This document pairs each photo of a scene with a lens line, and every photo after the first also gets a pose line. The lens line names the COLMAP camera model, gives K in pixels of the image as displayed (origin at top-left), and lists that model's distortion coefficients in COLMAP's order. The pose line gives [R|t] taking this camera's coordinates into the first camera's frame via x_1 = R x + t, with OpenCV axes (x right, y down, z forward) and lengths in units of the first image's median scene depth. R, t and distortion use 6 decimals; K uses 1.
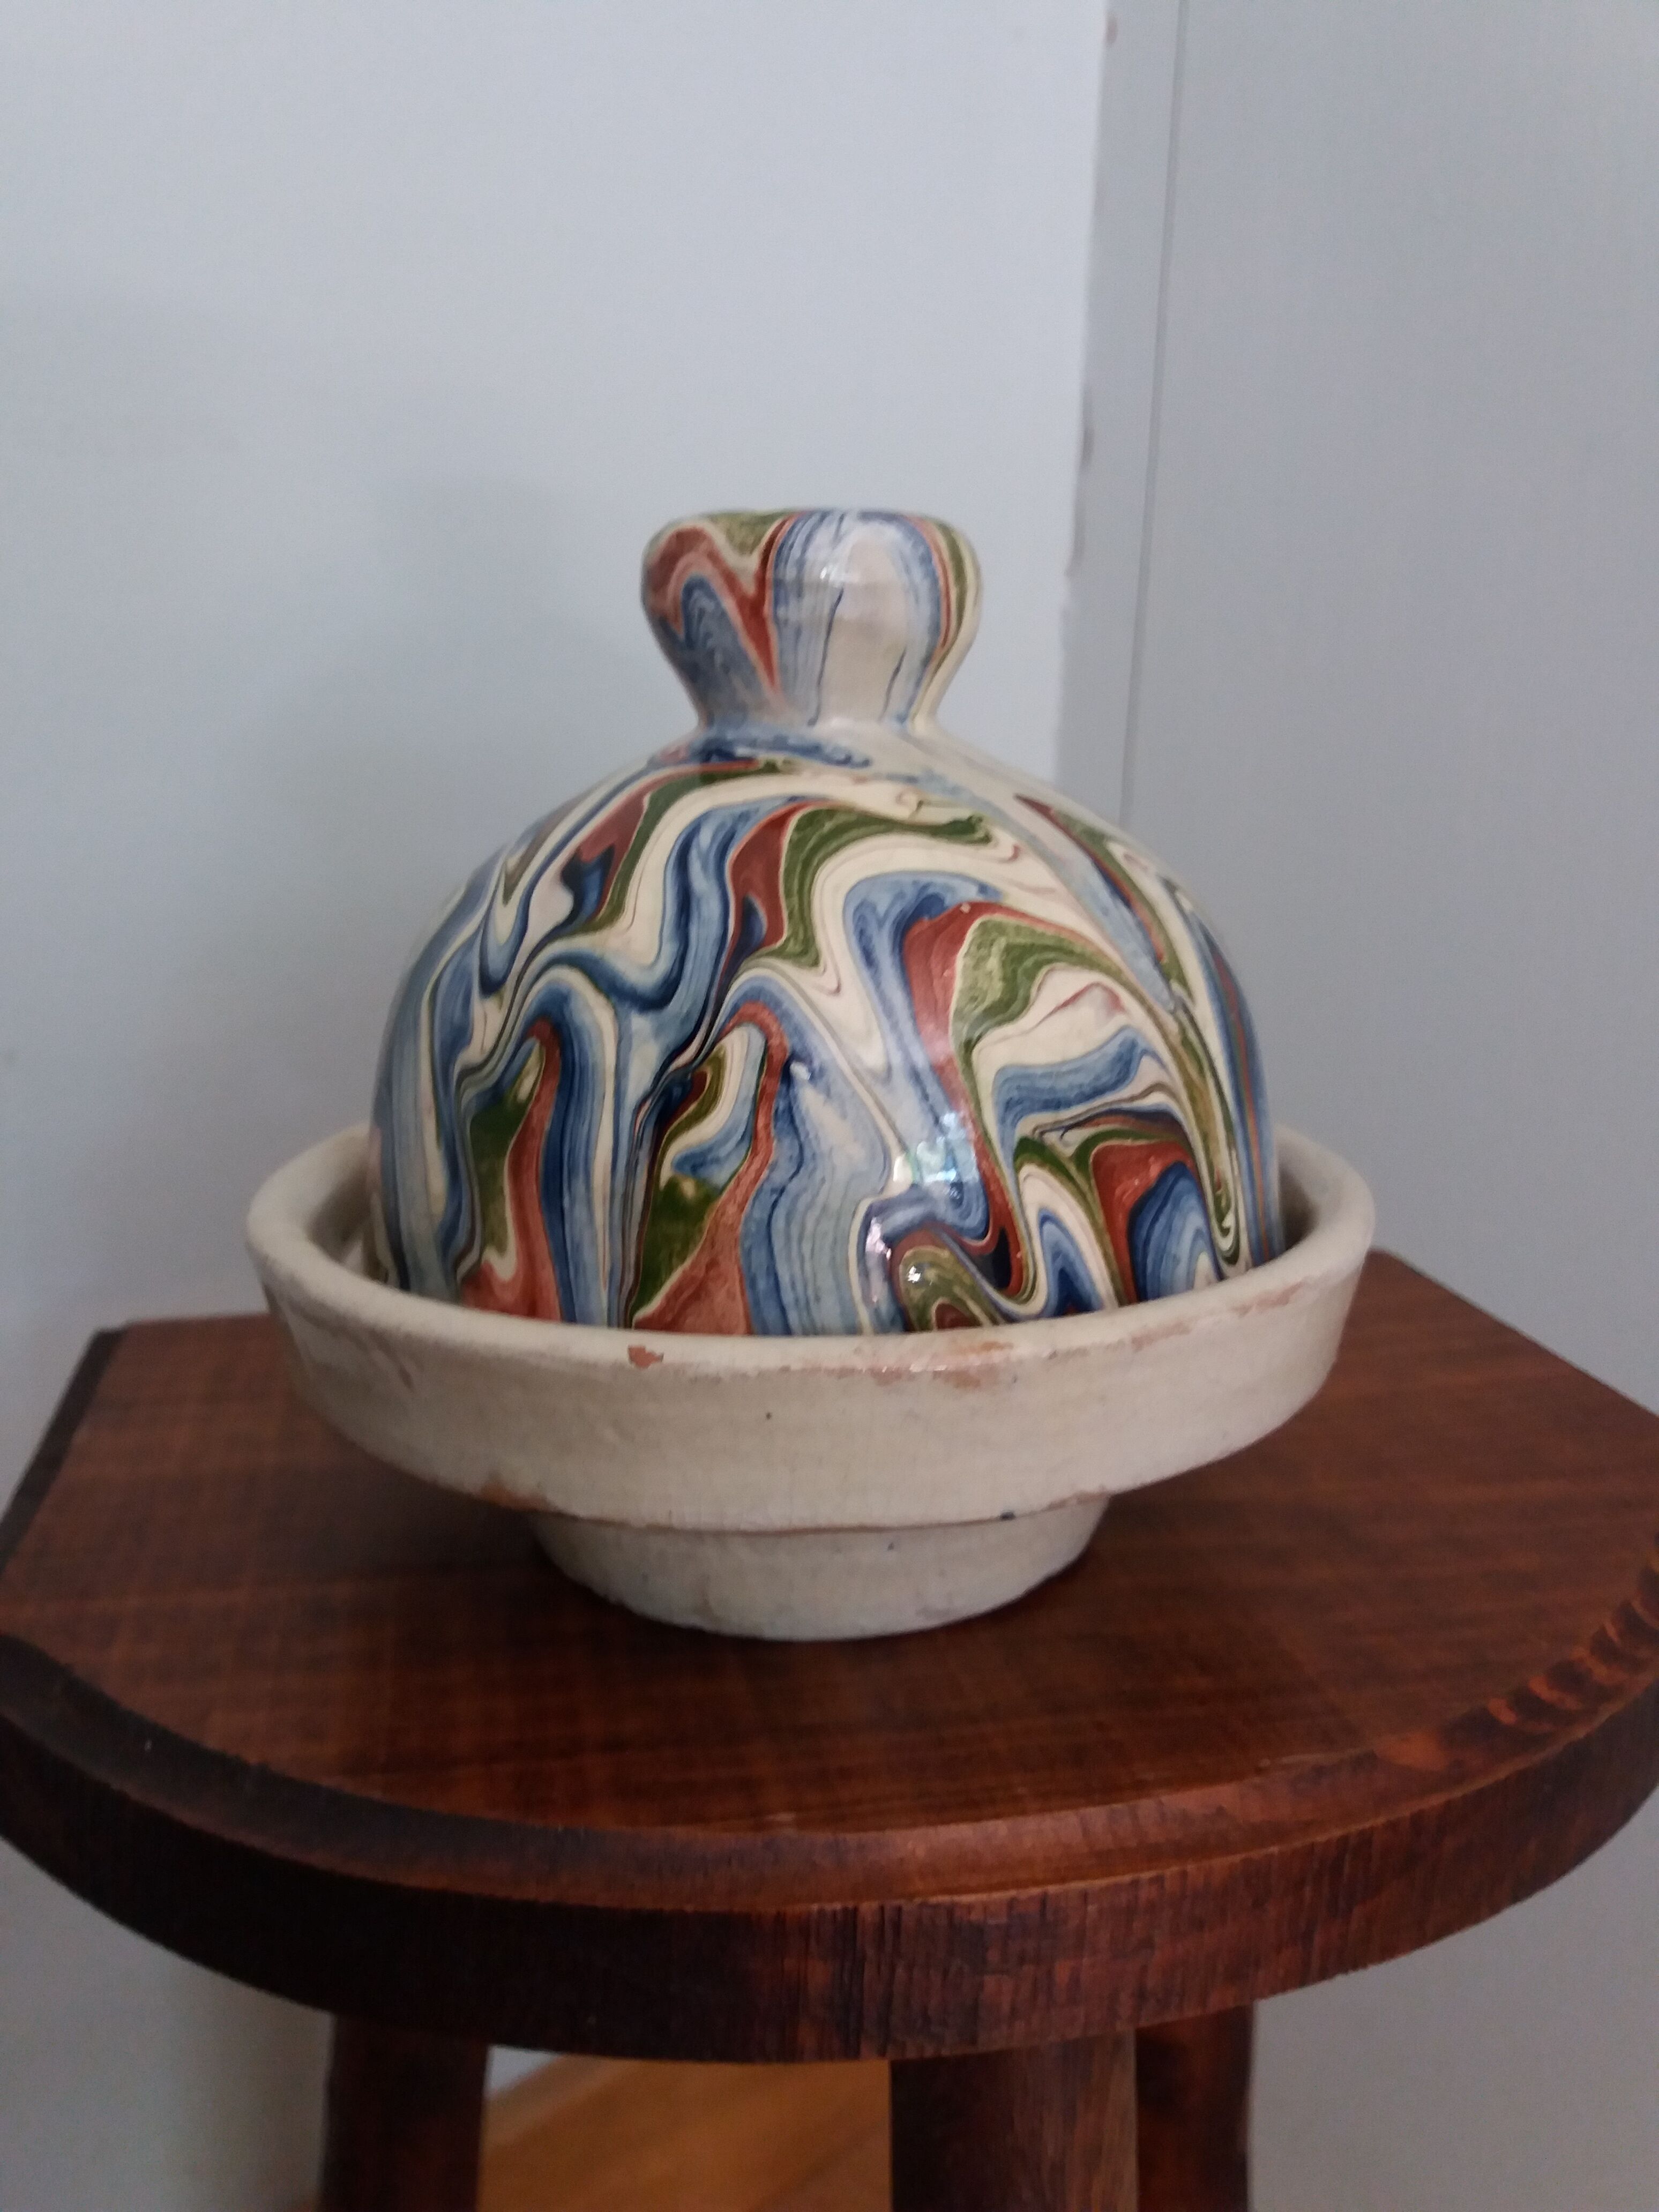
lens RADIAL K [[1859.0, 0, 829.5], [0, 1859.0, 1106.0], [0, 0, 1]] dist [0.231179, -0.862803]
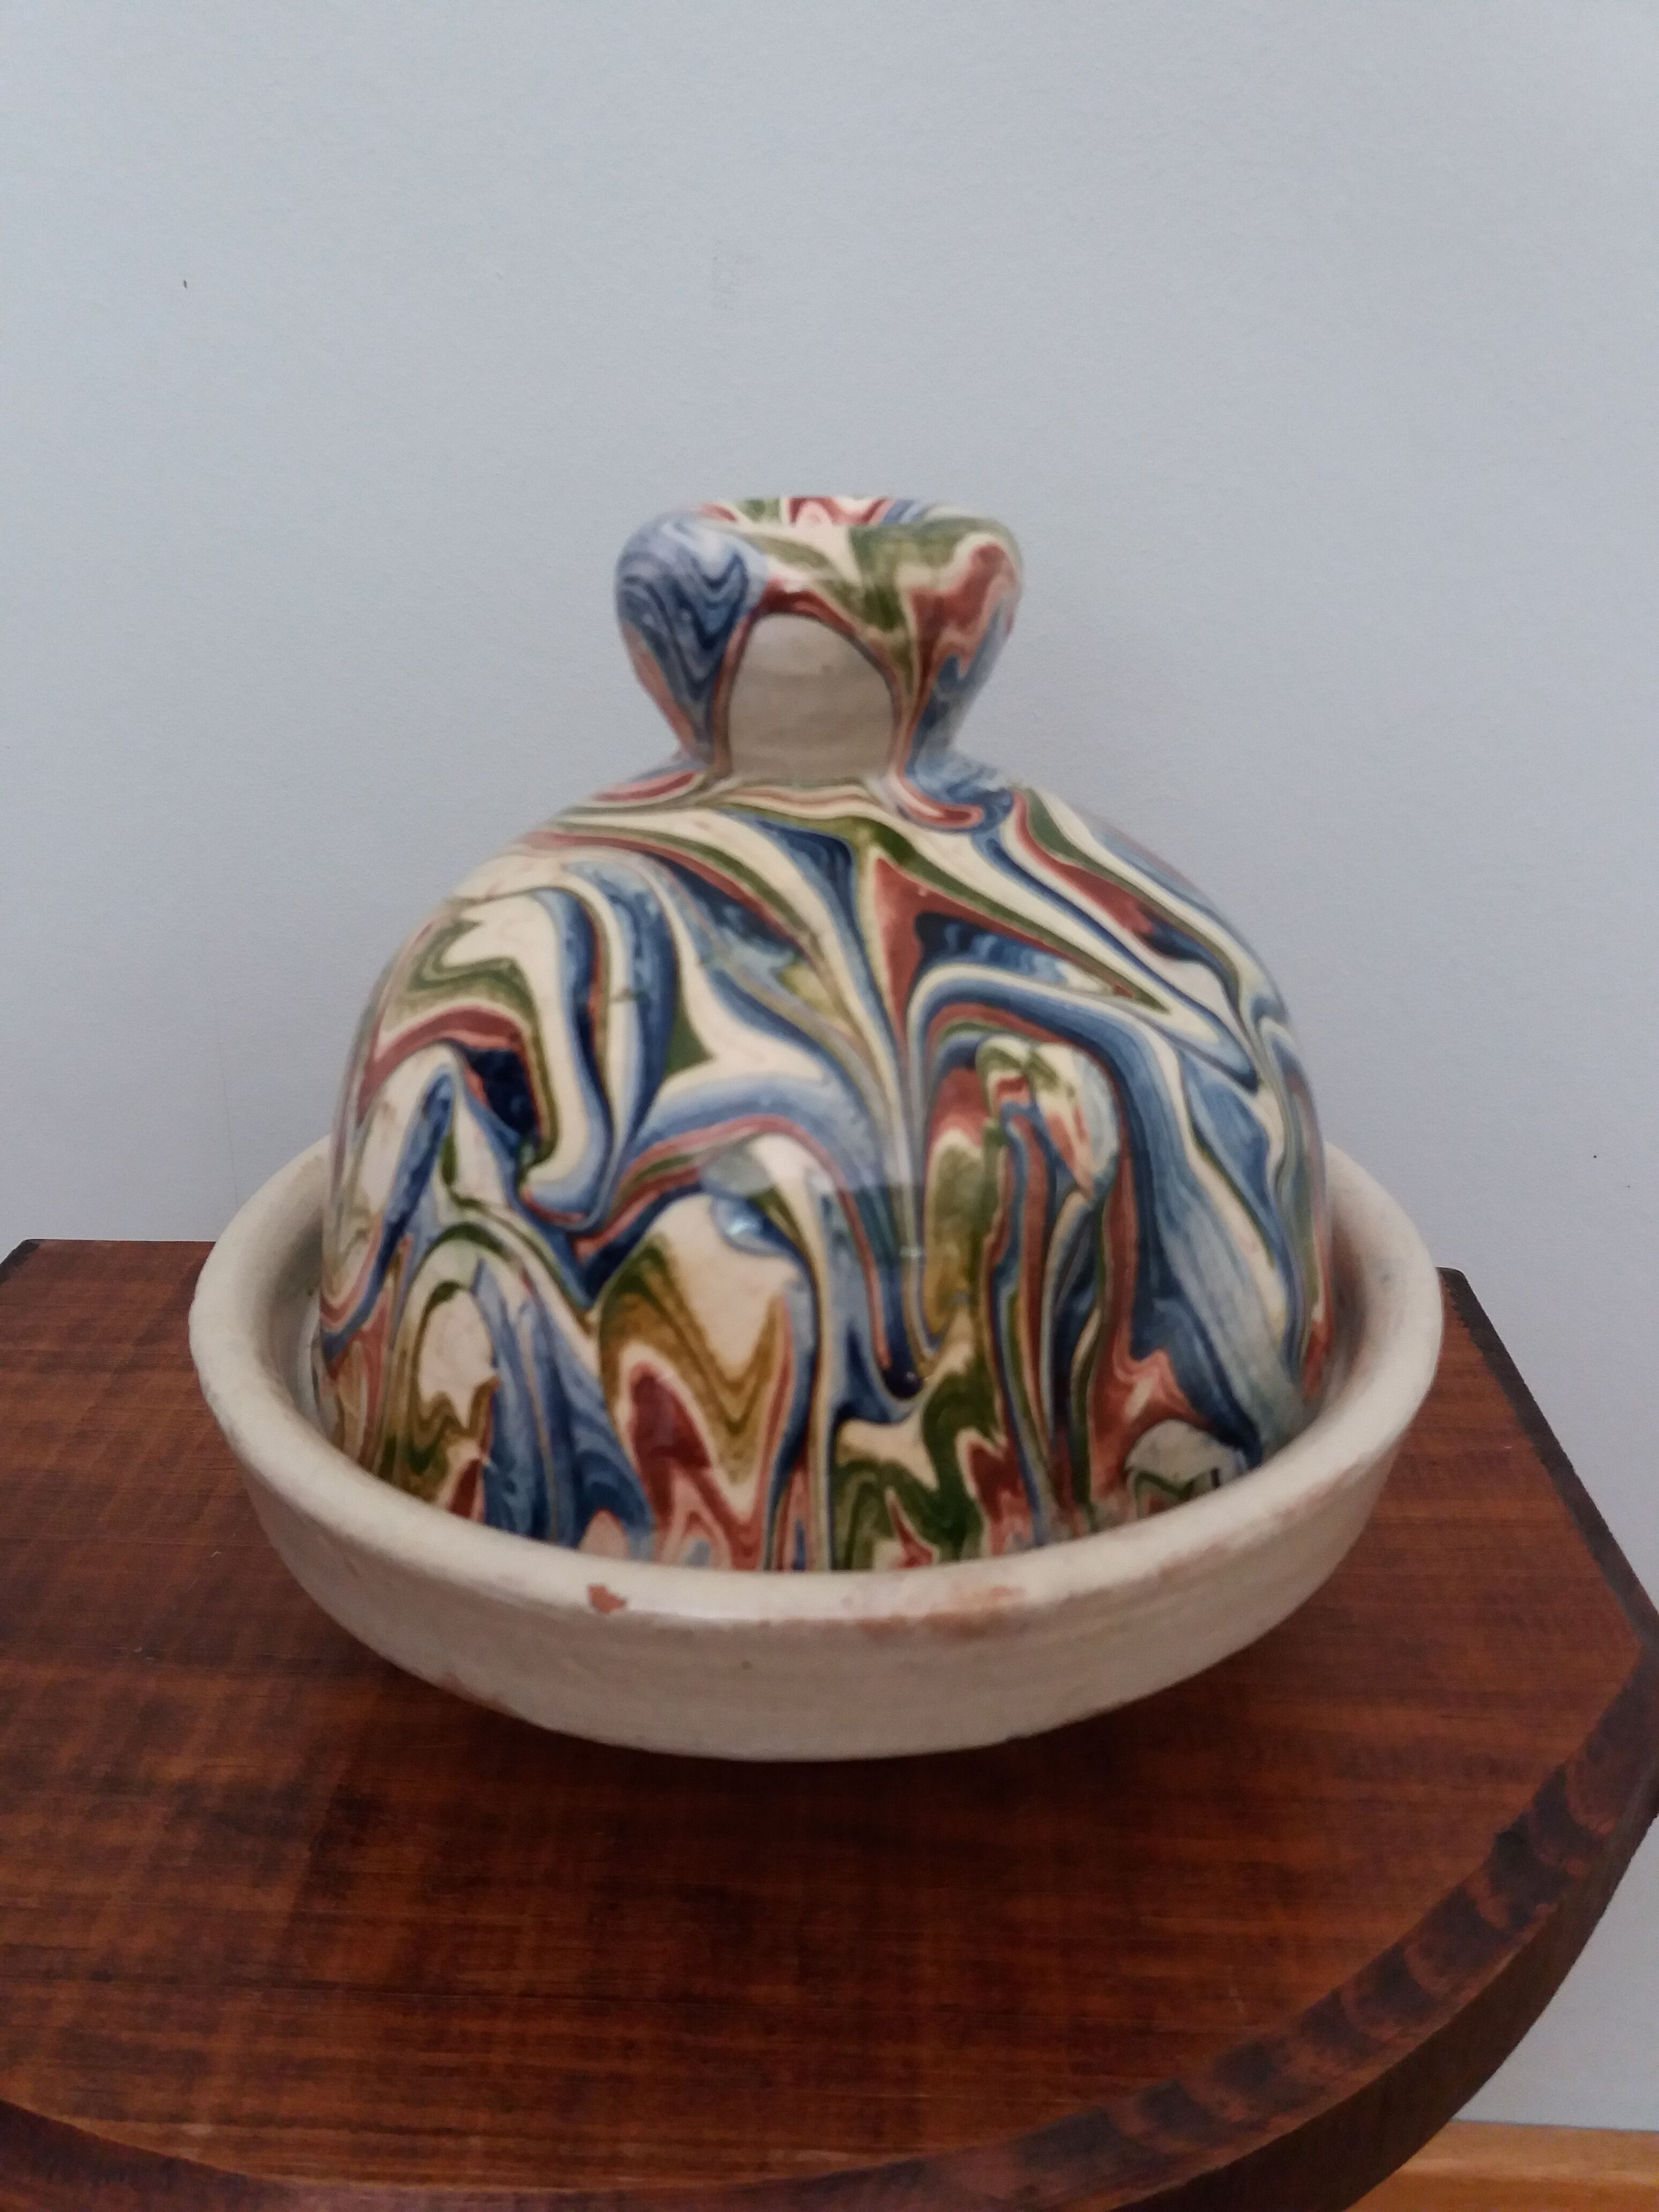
lens RADIAL K [[1859.0, 0, 829.5], [0, 1859.0, 1106.0], [0, 0, 1]] dist [0.231179, -0.862803]
pose [[-0.197515, -0.389316, 0.899678, -1.005970], [0.227434, 0.874518, 0.428359, -0.510714], [-0.953552, 0.289225, -0.084186, 1.332132]]
